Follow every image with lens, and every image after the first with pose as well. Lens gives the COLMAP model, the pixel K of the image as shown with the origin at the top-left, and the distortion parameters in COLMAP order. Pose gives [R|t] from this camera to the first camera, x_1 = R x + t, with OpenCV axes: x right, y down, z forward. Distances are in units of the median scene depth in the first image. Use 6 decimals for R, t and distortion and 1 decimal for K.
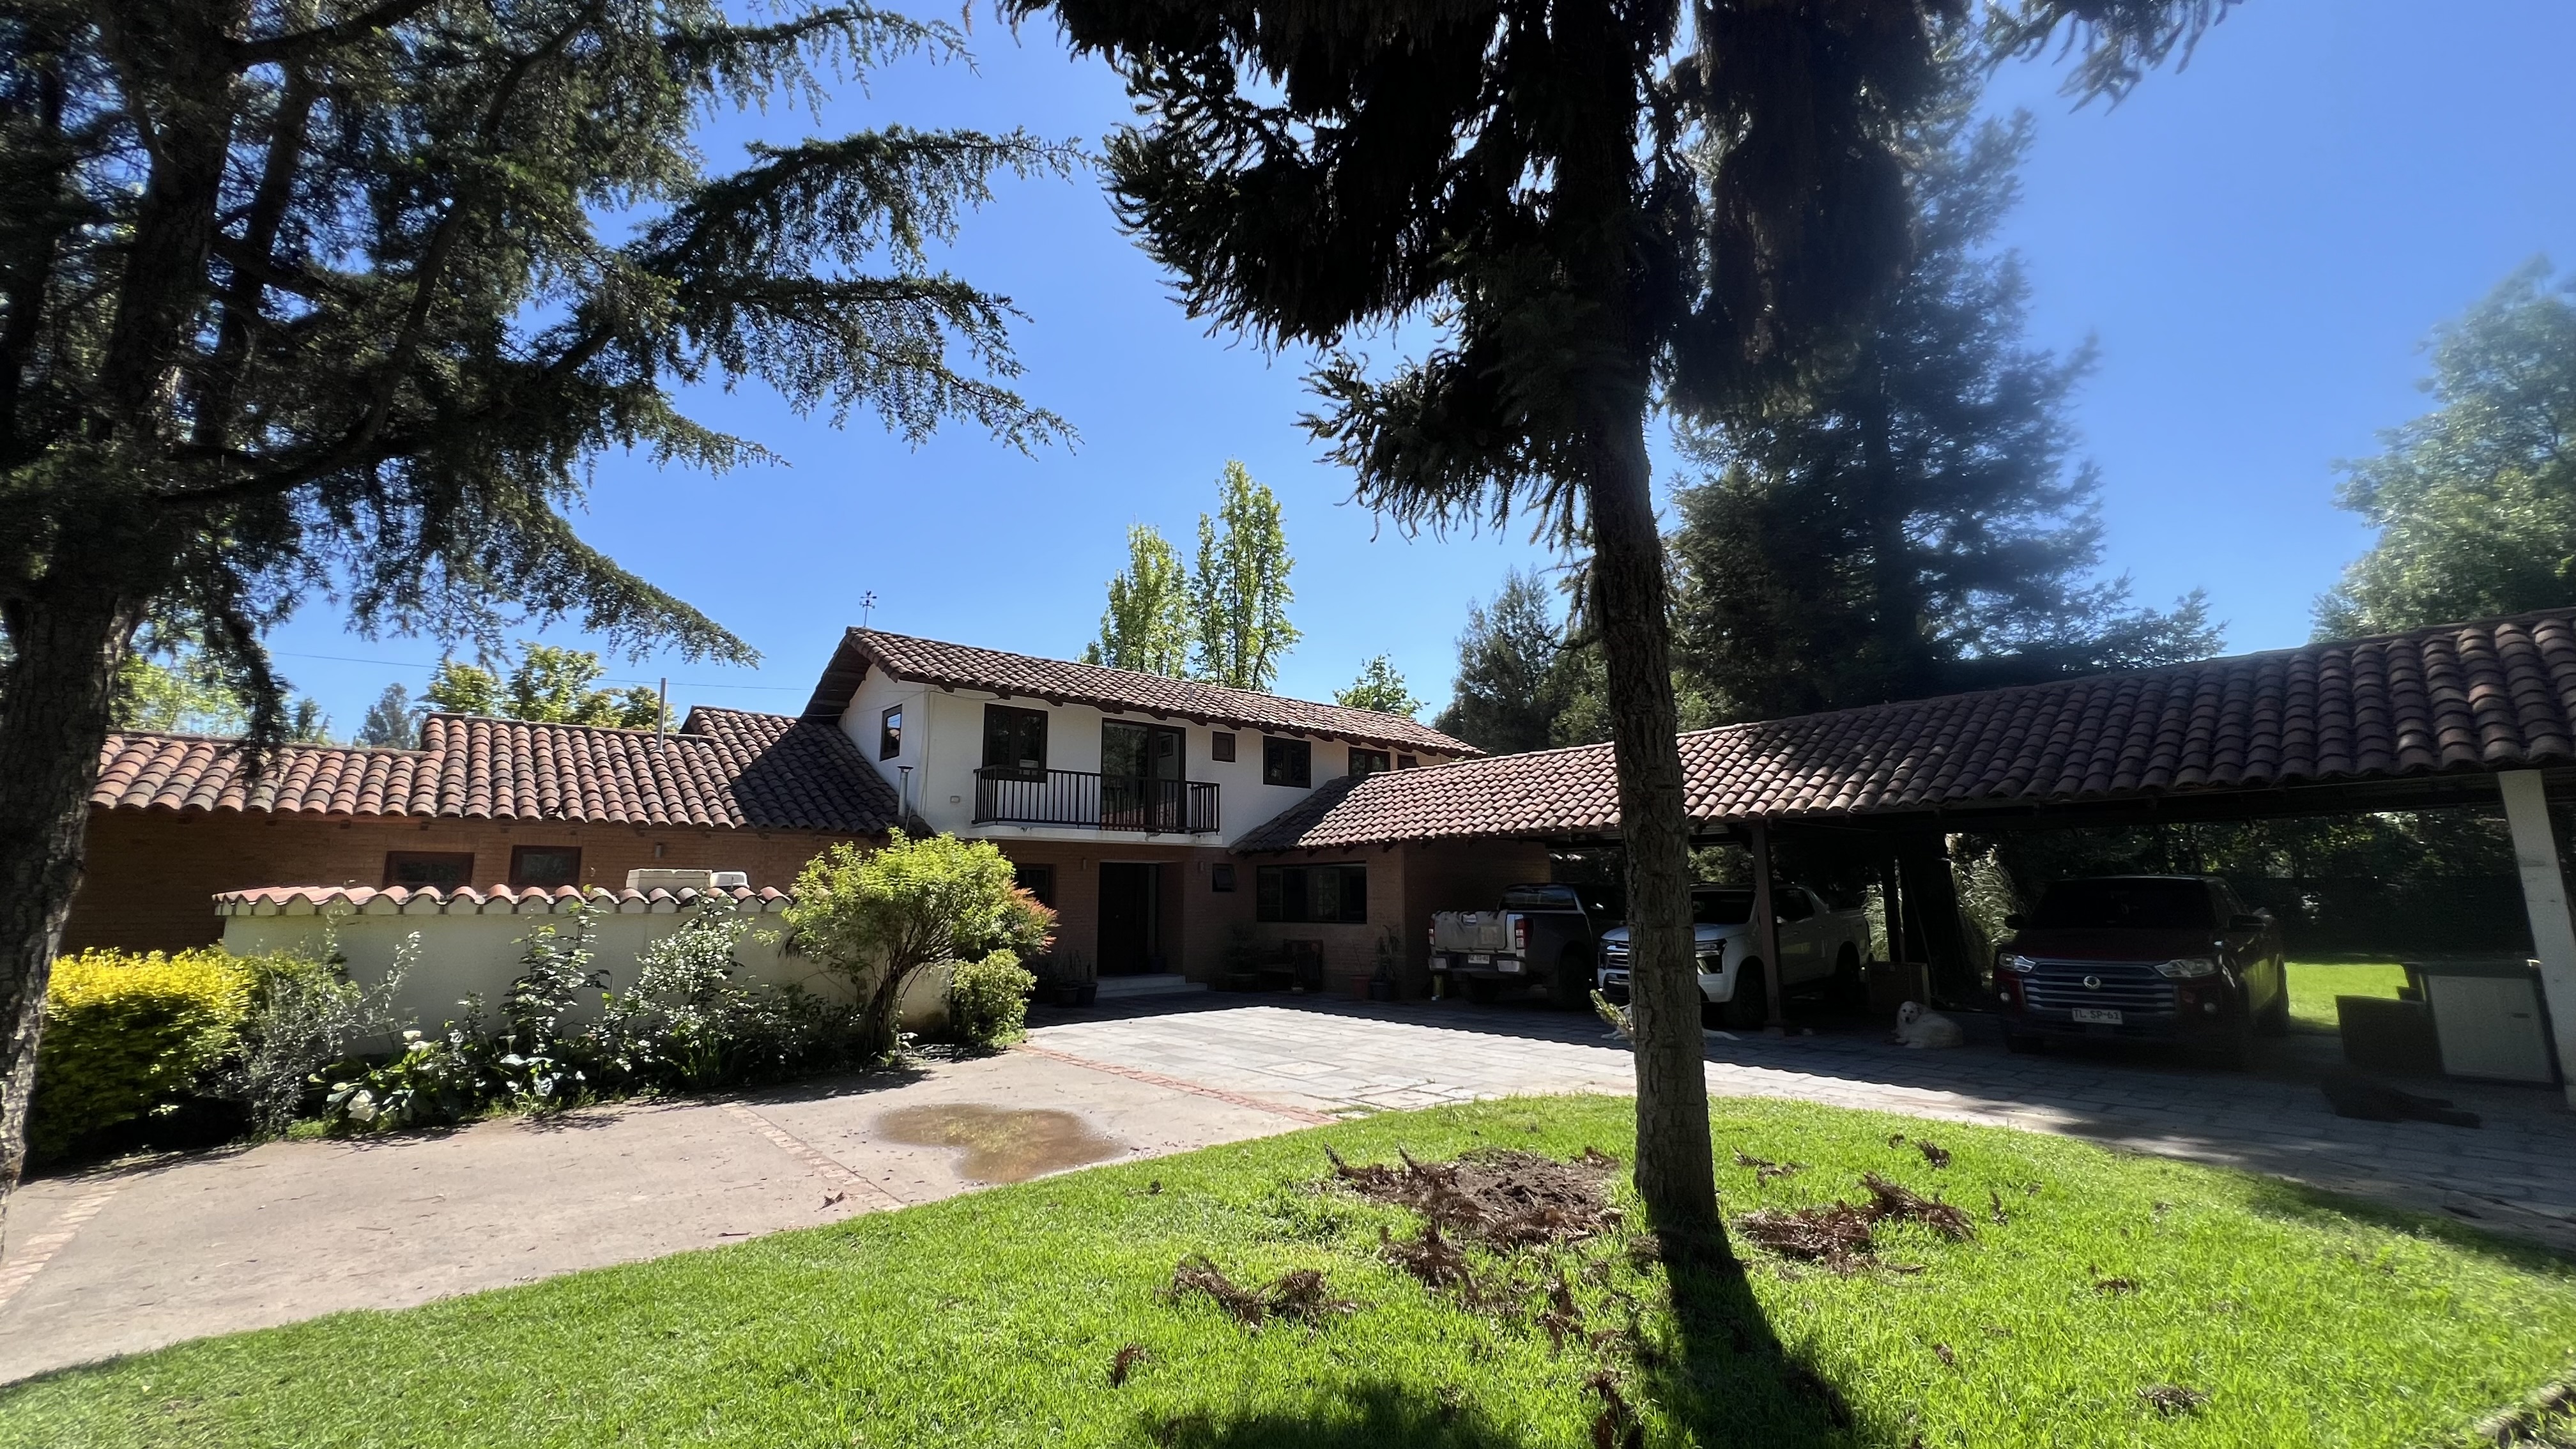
lens RADIAL K [[1027.3, 0, 1293.3], [0, 1027.3, 724.2], [0, 0, 1]] dist [-0.002954, 0.000921]
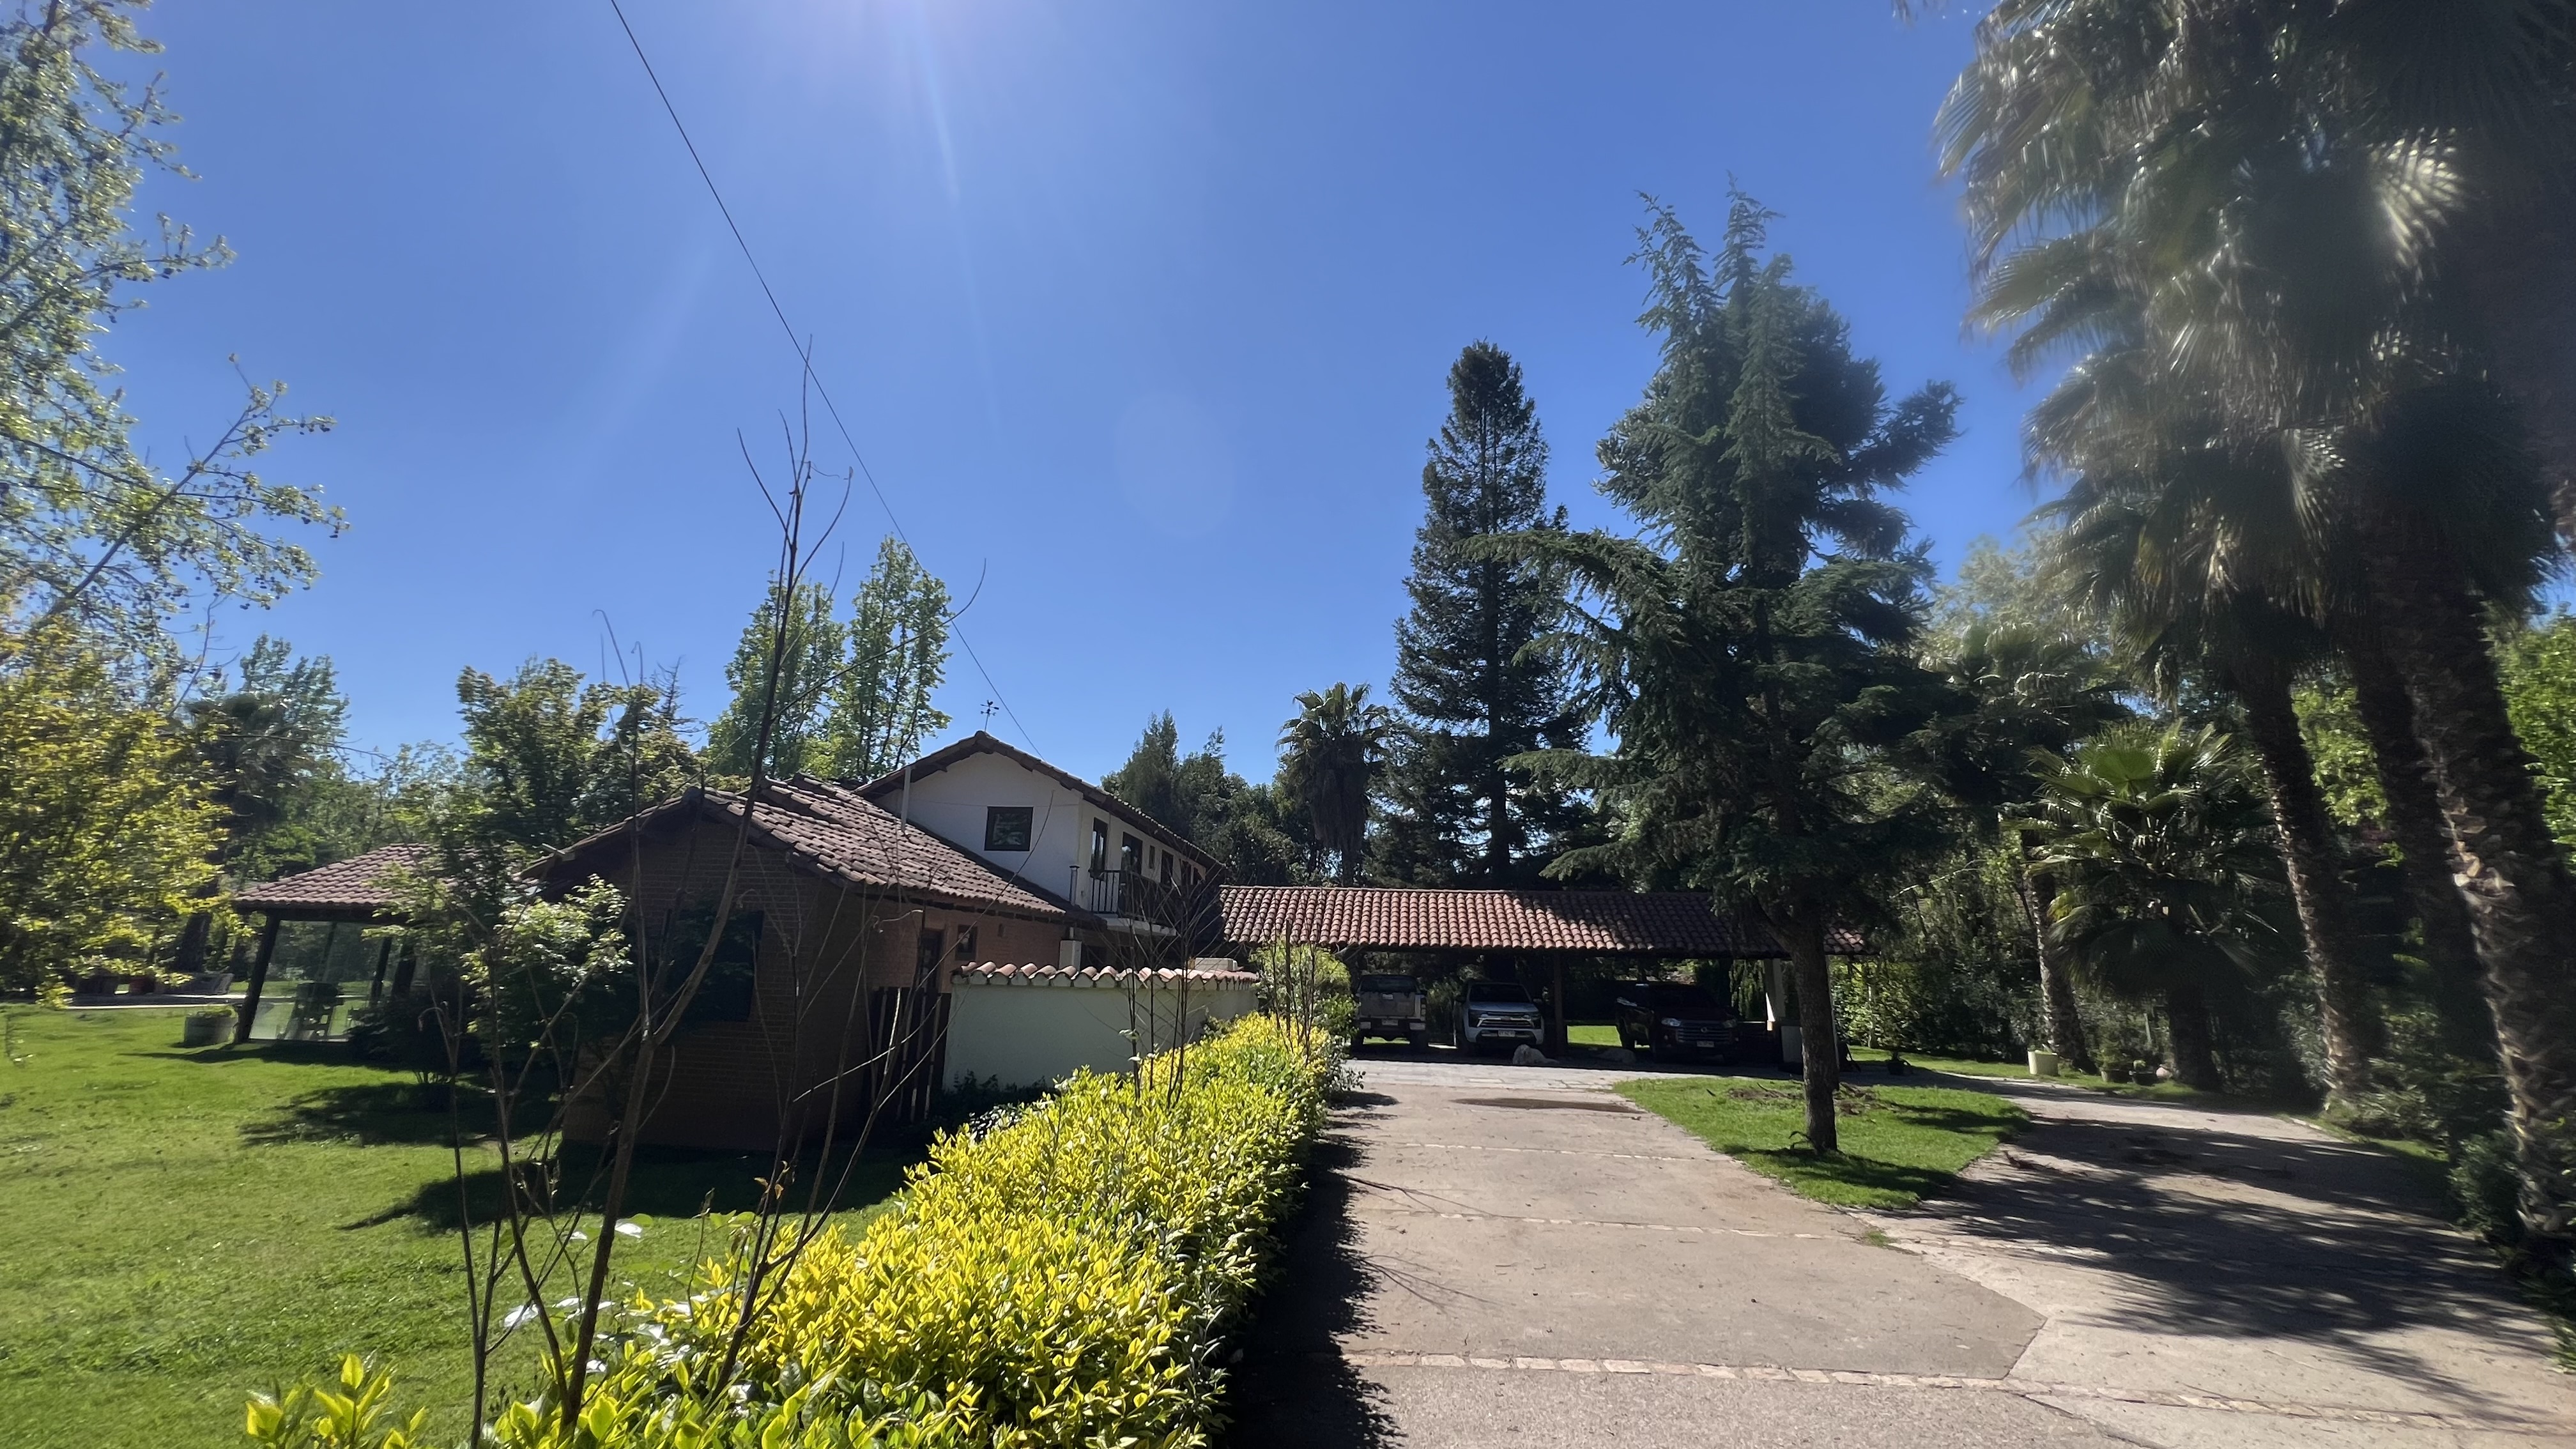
lens RADIAL K [[1027.3, 0, 1278.5], [0, 1027.3, 727.6], [0, 0, 1]] dist [-0.002954, 0.000921]
pose [[0.738784, 0.183193, 0.648567, -0.936185], [-0.142760, 0.983048, -0.115051, -0.013925], [-0.658649, -0.007592, 0.752412, -0.076604]]
